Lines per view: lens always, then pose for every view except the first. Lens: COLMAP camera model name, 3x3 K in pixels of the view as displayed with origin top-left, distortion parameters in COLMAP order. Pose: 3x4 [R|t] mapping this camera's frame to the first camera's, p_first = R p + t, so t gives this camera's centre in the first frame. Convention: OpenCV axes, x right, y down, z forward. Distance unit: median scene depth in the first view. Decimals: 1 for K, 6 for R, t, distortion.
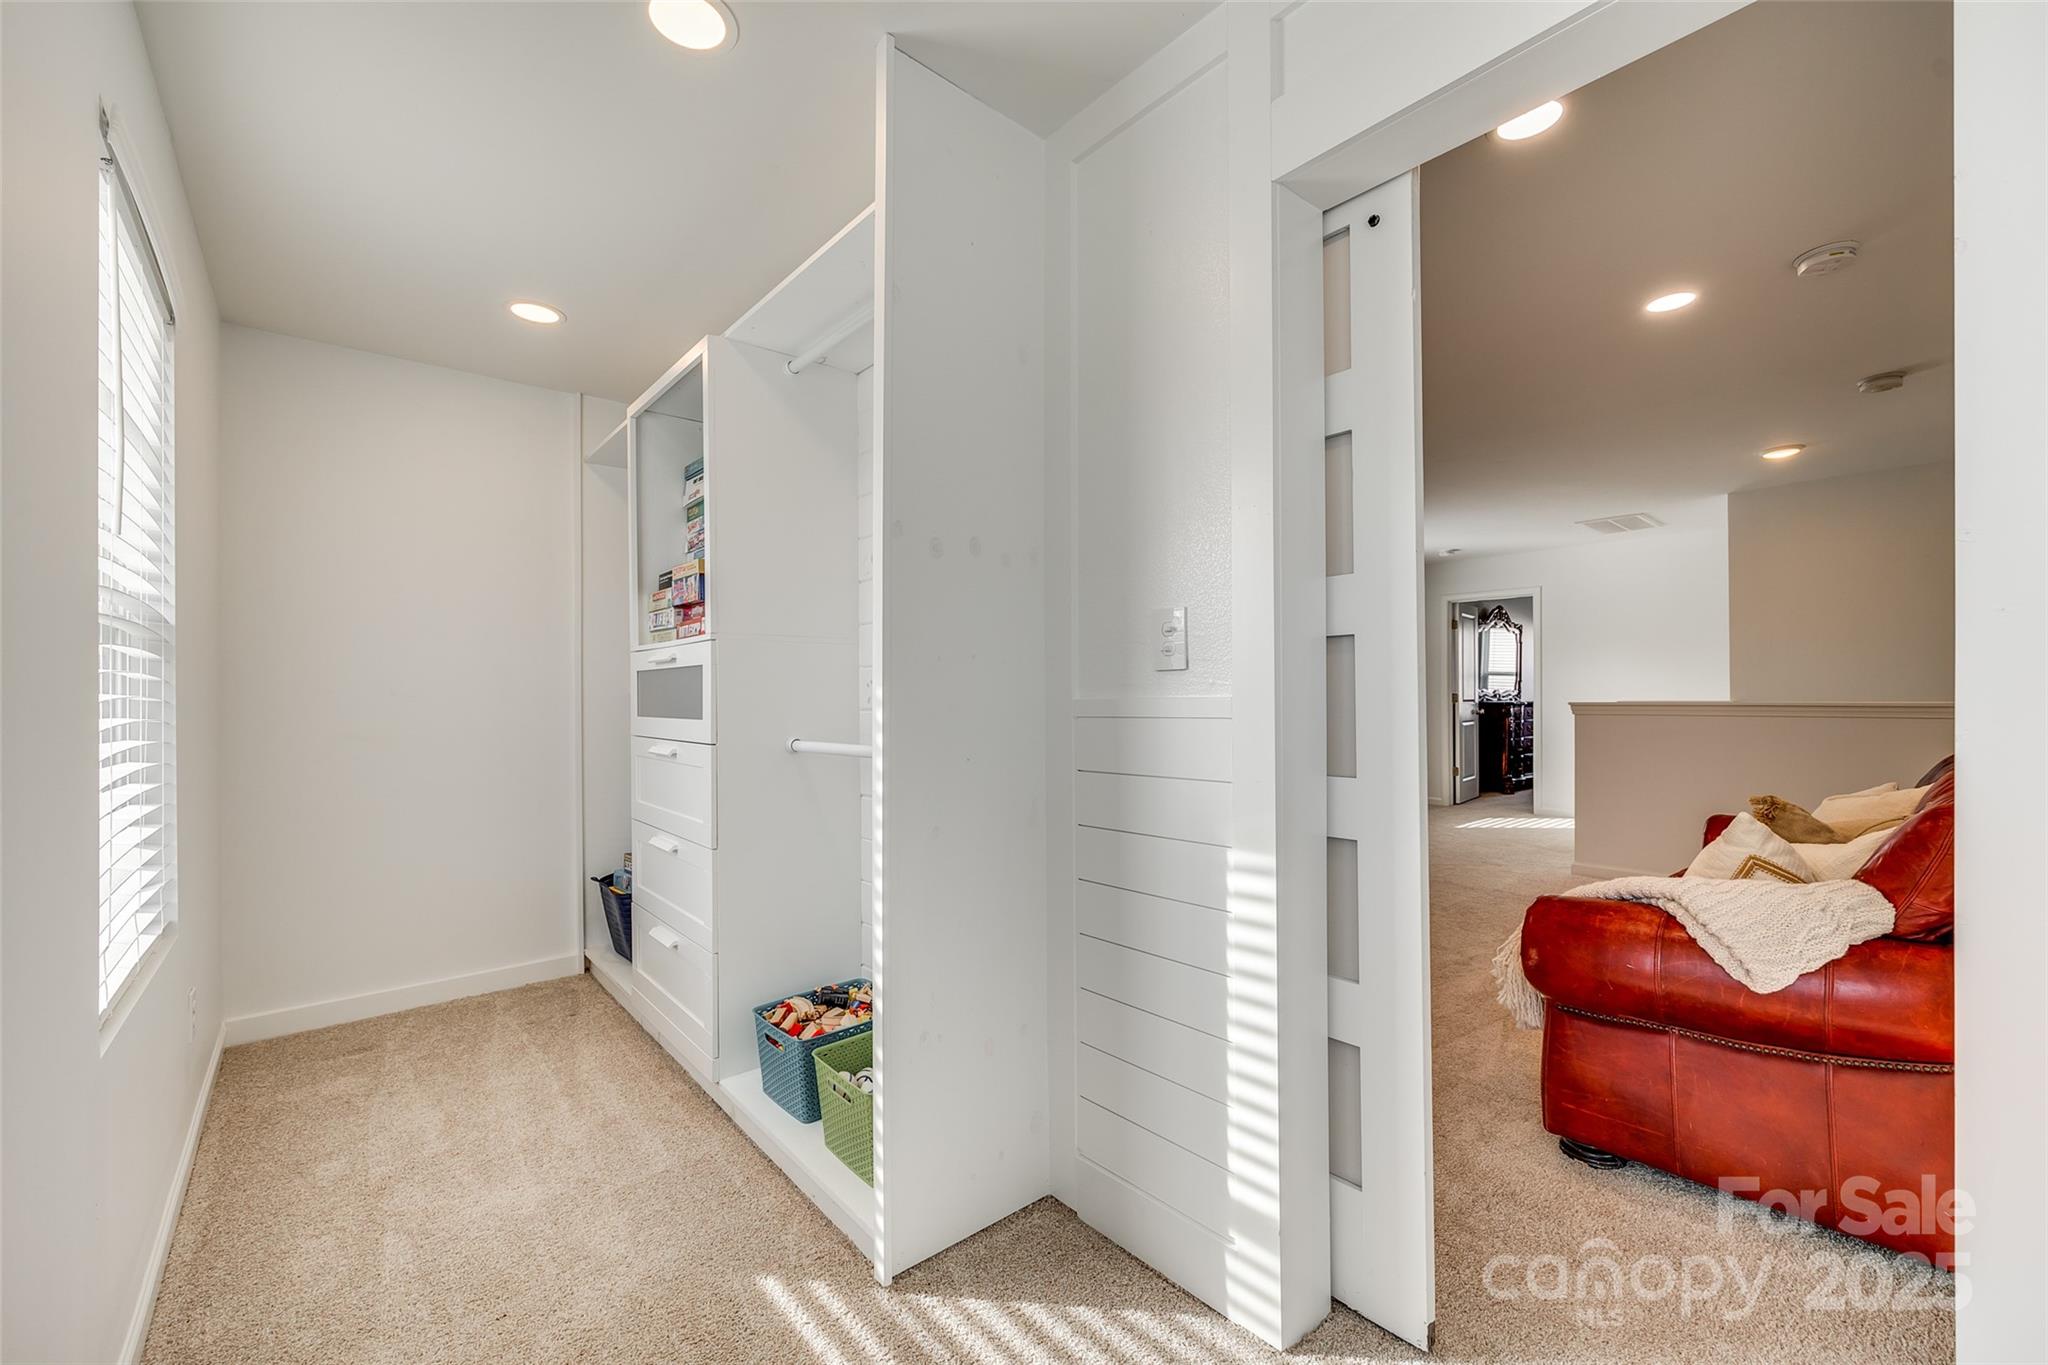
lens RADIAL K [[820.5, 0, 1019.8], [0, 820.5, 686.7], [0, 0, 1]] dist [-0.002487, 0.000360]
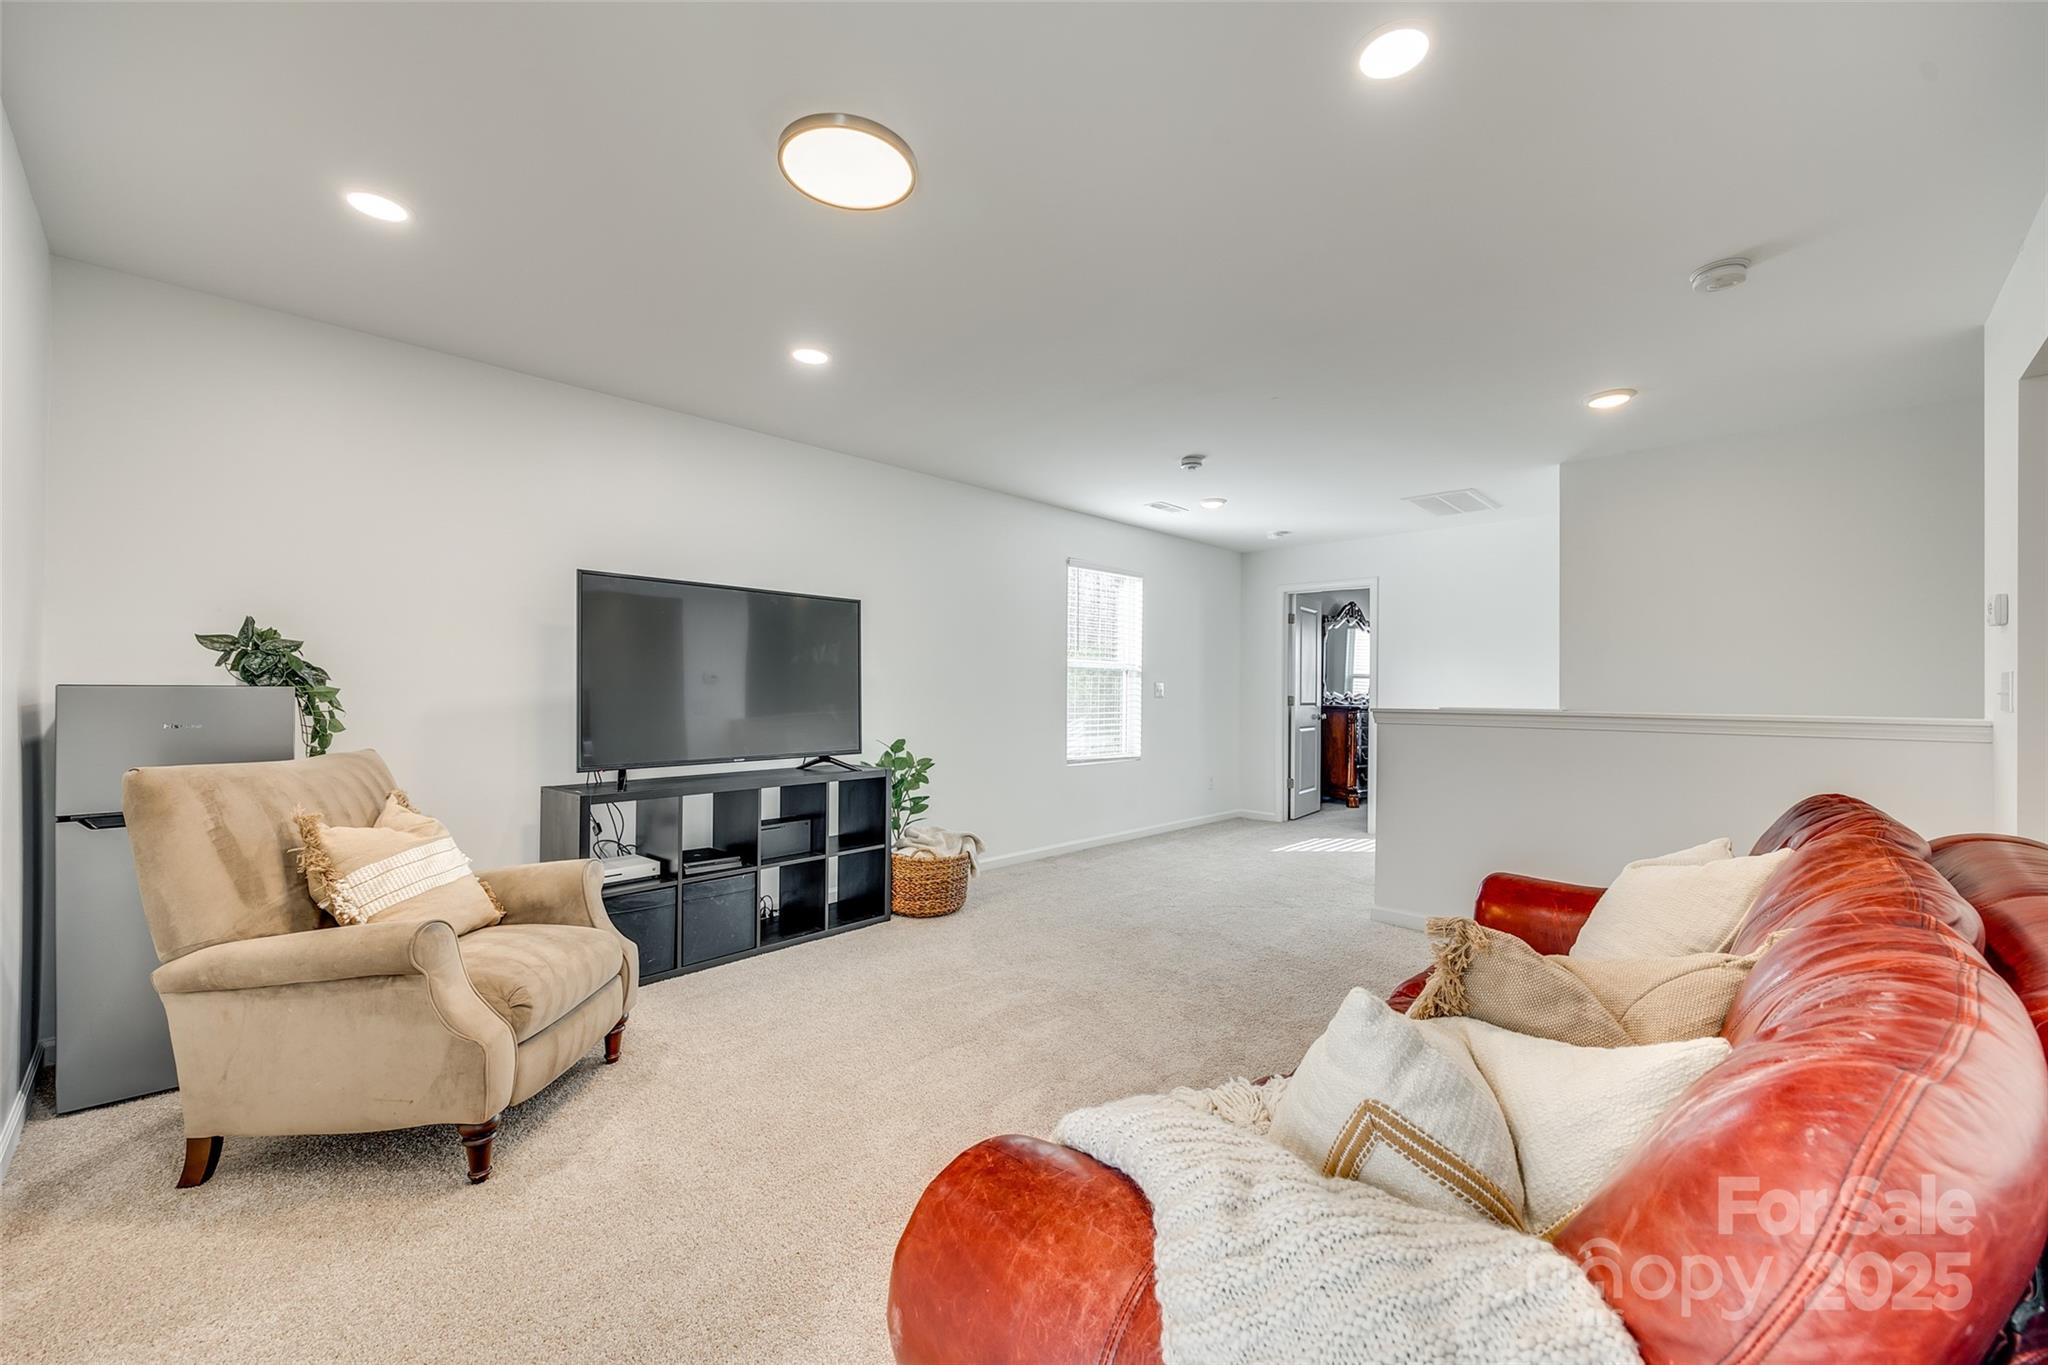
lens RADIAL K [[819.1, 0, 1029.7], [0, 819.1, 680.5], [0, 0, 1]] dist [0.002373, -0.000191]
pose [[0.994639, 0.018843, 0.101681, 0.179178], [-0.018482, 0.999819, -0.004493, 0.000865], [-0.101747, 0.002590, 0.994807, 0.161435]]
